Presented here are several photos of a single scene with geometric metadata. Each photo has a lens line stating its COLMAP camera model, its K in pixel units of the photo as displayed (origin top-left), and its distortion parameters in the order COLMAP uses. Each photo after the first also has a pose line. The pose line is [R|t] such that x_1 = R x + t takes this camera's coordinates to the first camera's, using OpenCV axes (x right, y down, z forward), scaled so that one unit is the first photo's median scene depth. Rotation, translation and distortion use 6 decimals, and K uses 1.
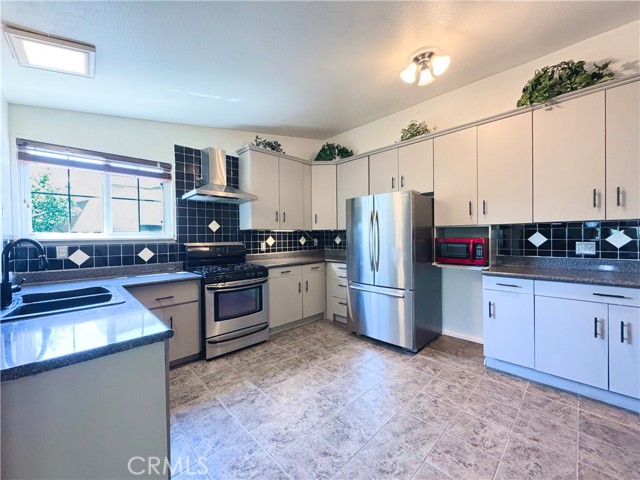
lens RADIAL K [[255.5, 0, 320.0], [0, 255.5, 240.0], [0, 0, 1]] dist [-0.002362, -0.000219]
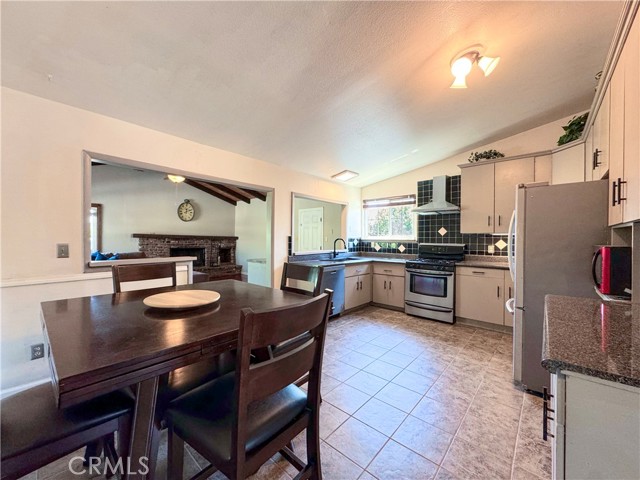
lens RADIAL K [[255.5, 0, 320.0], [0, 255.5, 240.0], [0, 0, 1]] dist [-0.002362, -0.000219]
pose [[0.069289, 0.017379, -0.997445, 1.000582], [-0.024251, 0.999582, 0.015731, -0.015505], [0.997302, 0.023099, 0.069682, 0.276895]]
